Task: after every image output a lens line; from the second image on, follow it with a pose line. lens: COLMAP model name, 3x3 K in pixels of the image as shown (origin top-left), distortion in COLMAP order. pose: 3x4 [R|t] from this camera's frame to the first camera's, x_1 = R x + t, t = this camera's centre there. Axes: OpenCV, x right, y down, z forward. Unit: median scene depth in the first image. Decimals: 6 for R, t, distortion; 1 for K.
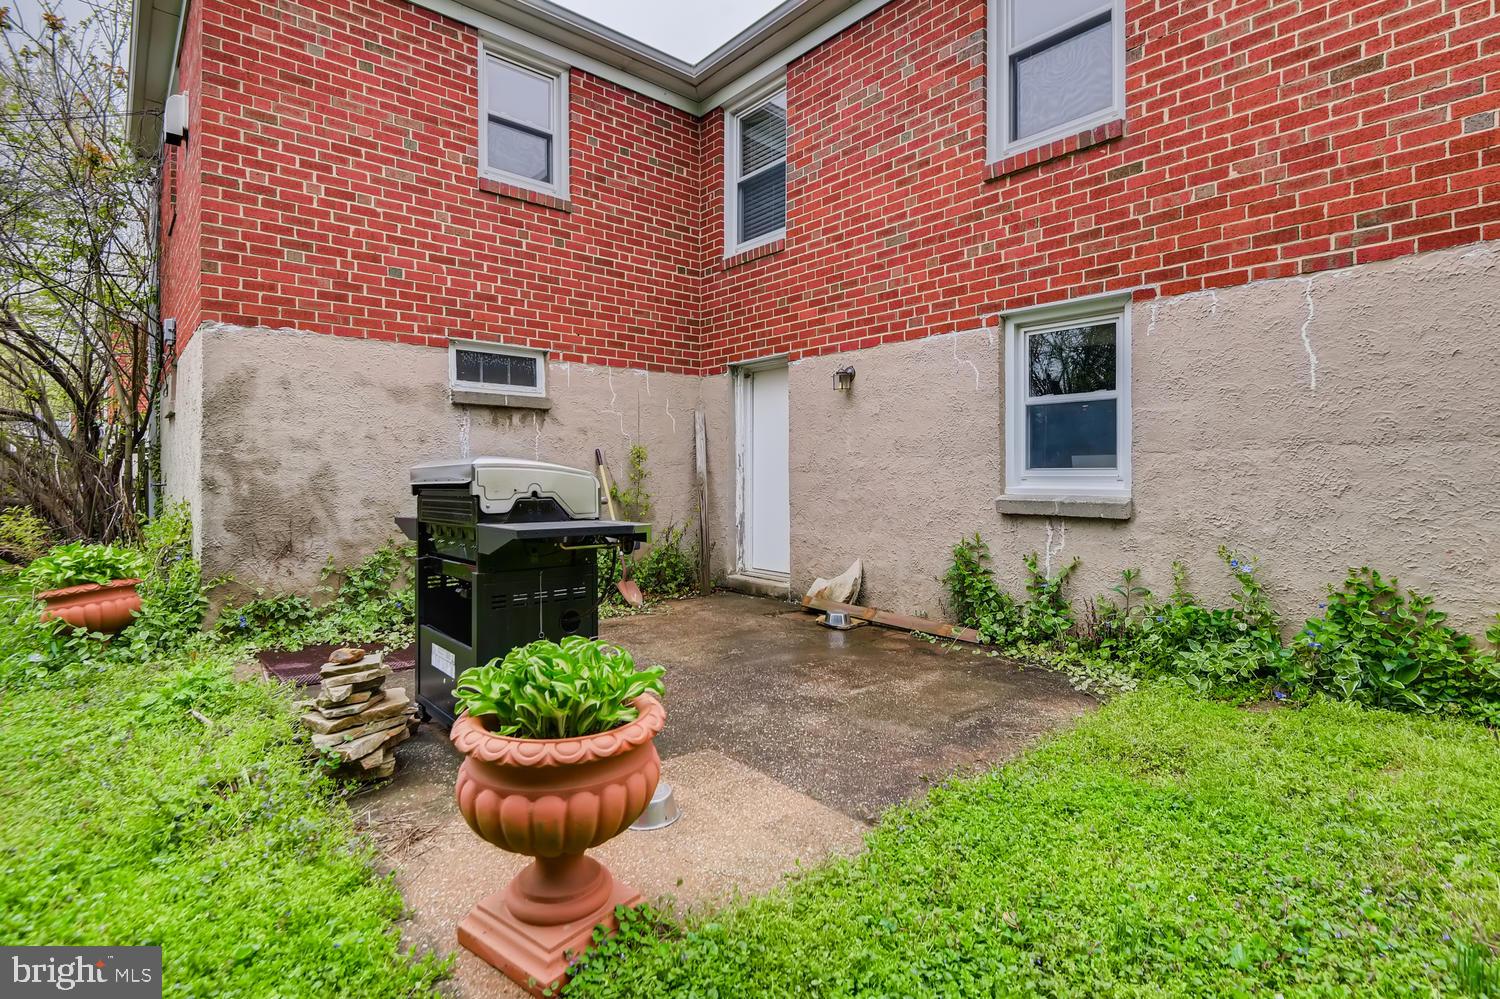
lens RADIAL K [[721.6, 0, 748.7], [0, 721.6, 486.0], [0, 0, 1]] dist [-0.015999, 0.002509]
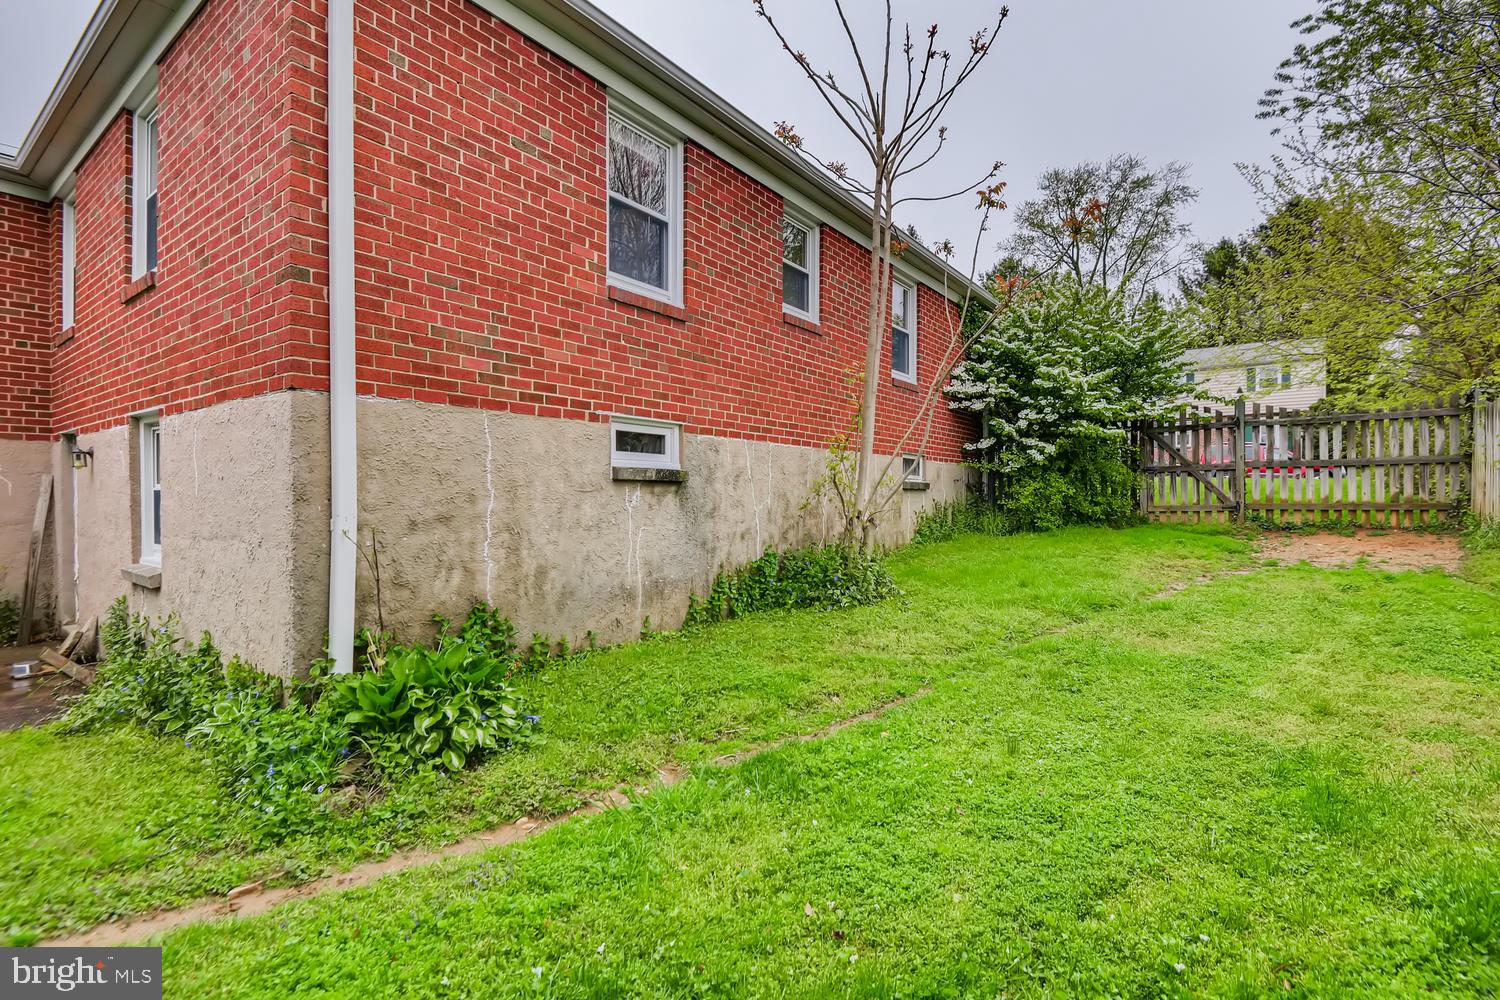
lens RADIAL K [[721.6, 0, 753.2], [0, 721.6, 507.7], [0, 0, 1]] dist [-0.015999, 0.002509]
pose [[0.980473, 0.004094, 0.196610, 0.955175], [-0.004496, 0.999989, 0.001597, -0.074140], [-0.196601, -0.002450, 0.980481, -0.327692]]
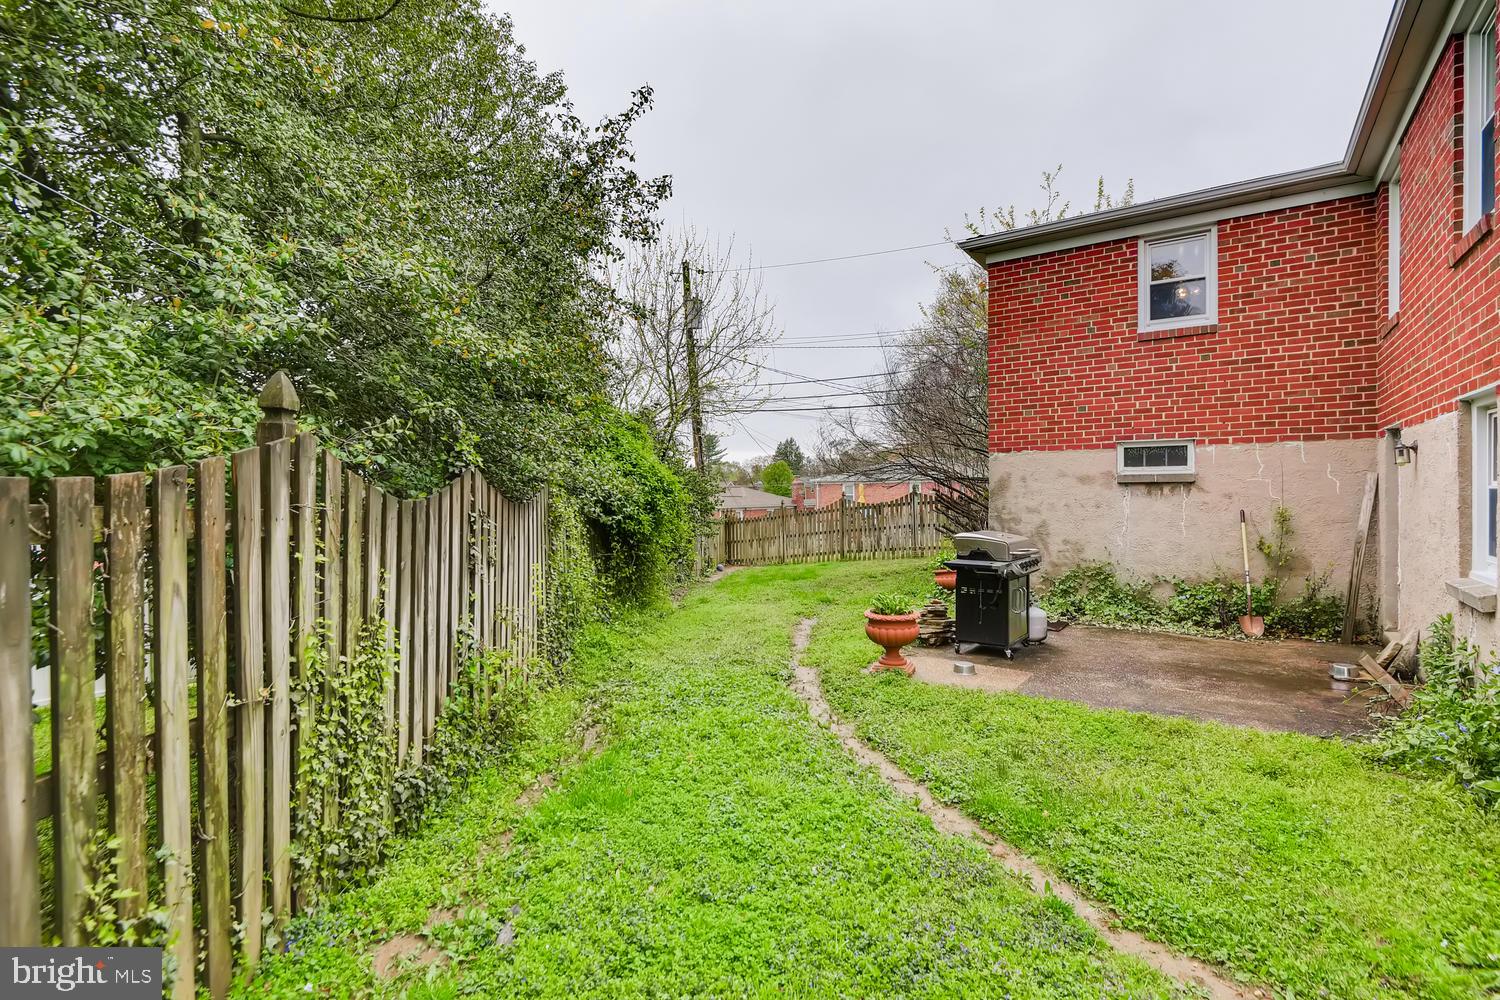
lens RADIAL K [[721.6, 0, 751.8], [0, 721.6, 503.2], [0, 0, 1]] dist [-0.015999, 0.002509]
pose [[0.256427, 0.014455, -0.966455, 0.887133], [-0.005851, 0.999893, 0.013403, -0.083141], [0.966546, 0.002218, 0.256484, -0.183974]]
